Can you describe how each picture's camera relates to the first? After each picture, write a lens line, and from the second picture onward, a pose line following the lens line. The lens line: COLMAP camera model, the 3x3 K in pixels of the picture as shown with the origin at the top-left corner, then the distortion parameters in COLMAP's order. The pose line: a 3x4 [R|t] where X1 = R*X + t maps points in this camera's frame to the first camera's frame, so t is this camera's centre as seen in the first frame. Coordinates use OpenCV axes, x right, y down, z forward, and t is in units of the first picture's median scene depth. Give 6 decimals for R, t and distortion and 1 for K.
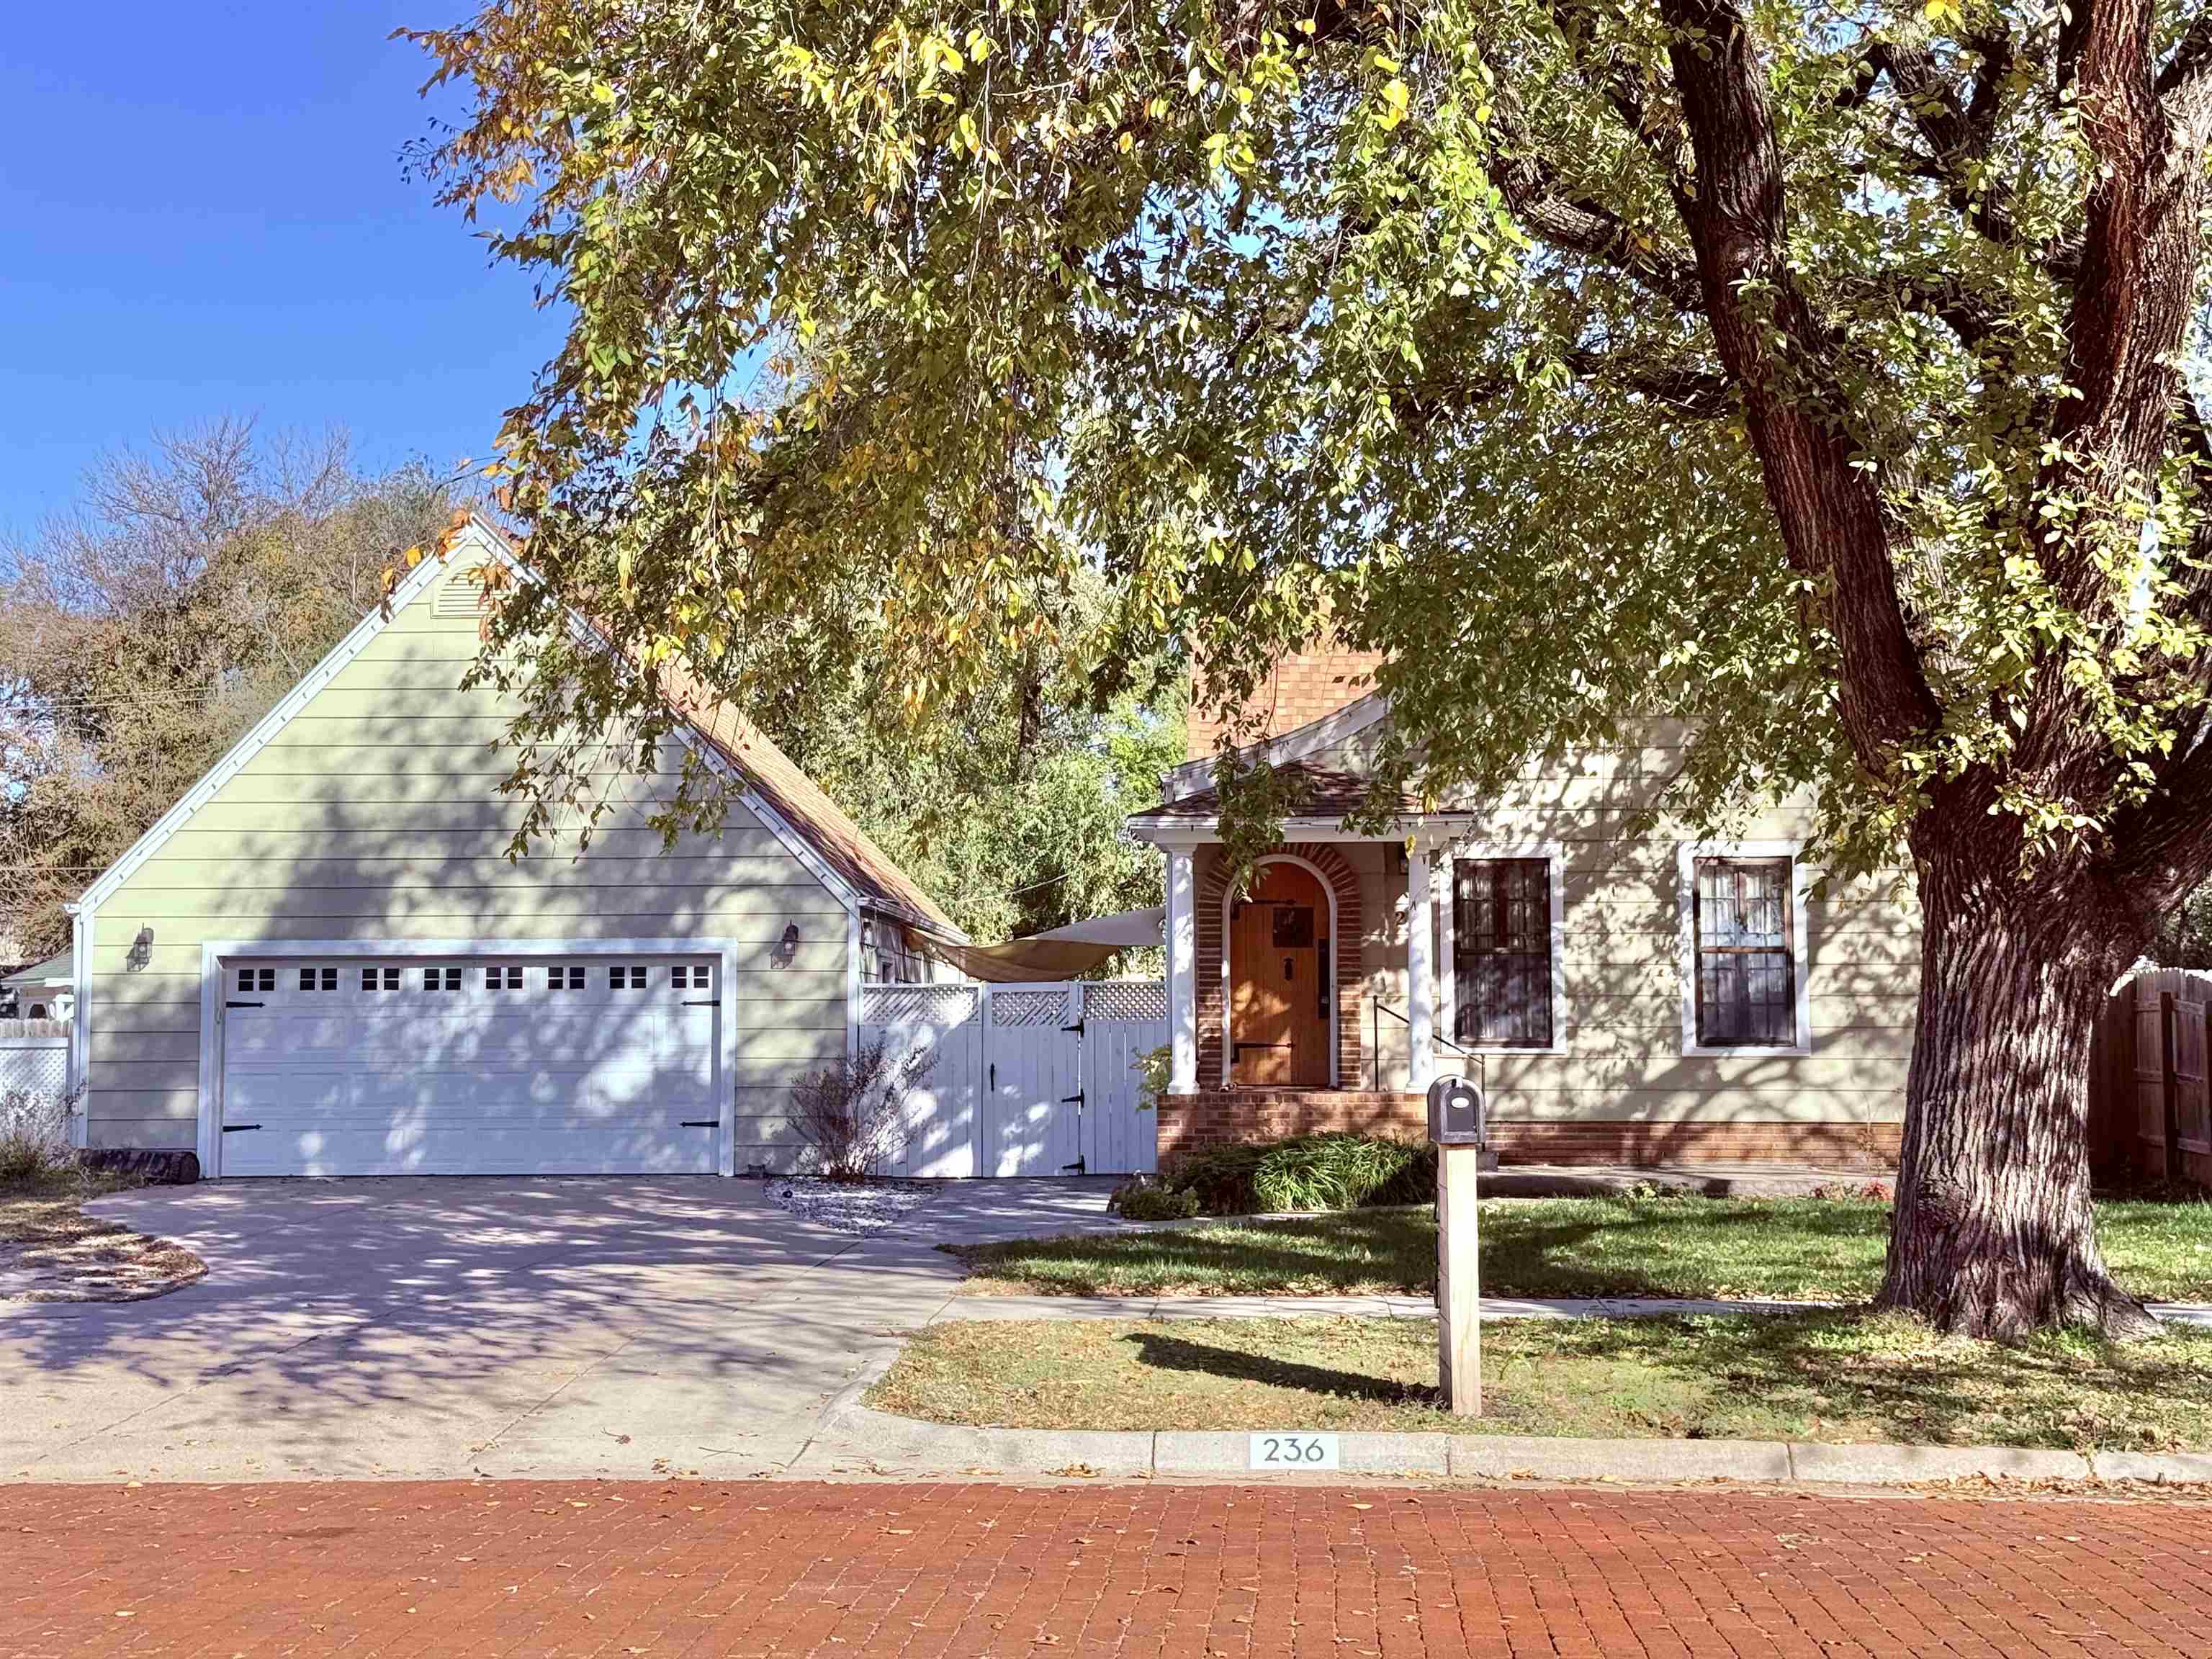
lens RADIAL K [[3459.5, 0, 1106.0], [0, 3459.5, 829.5], [0, 0, 1]] dist [0.186977, 0.028595]
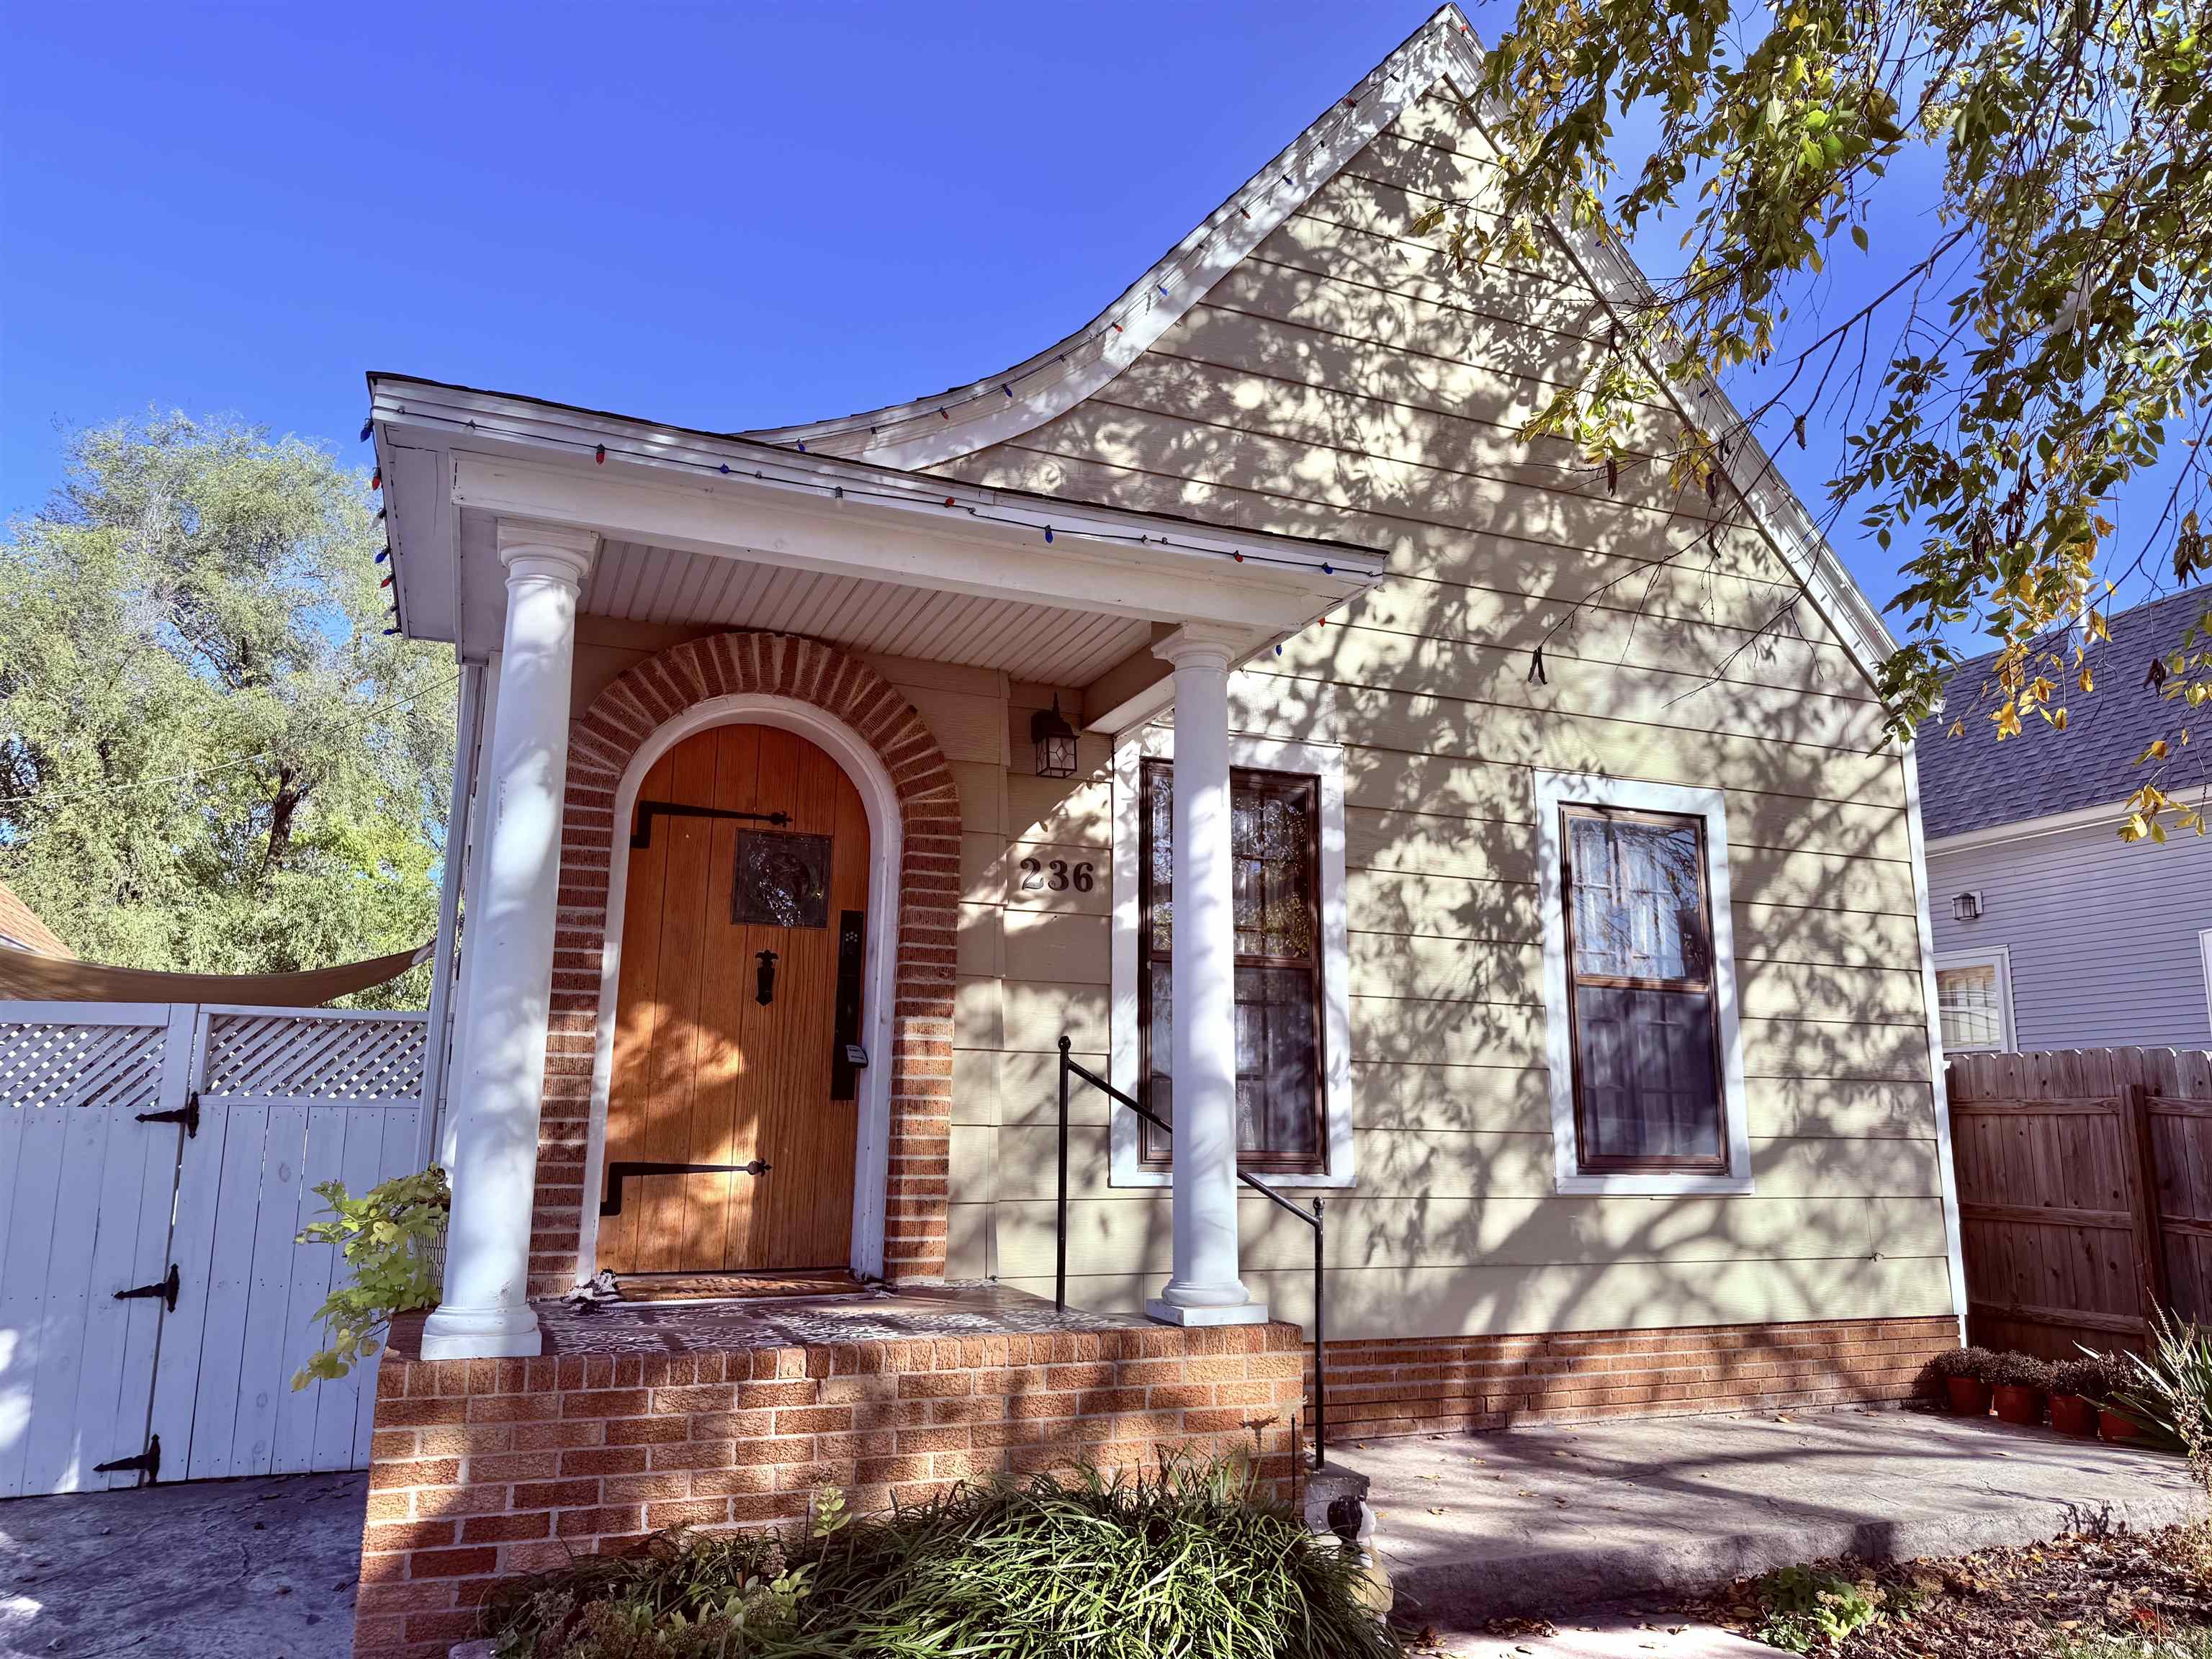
lens RADIAL K [[1538.5, 0, 1106.0], [0, 1538.5, 829.5], [0, 0, 1]] dist [0.081888, -0.090079]
pose [[0.901597, 0.092428, 0.422587, 0.011635], [-0.041377, 0.990854, -0.128440, 0.045007], [-0.430593, 0.098315, 0.897175, 0.820335]]
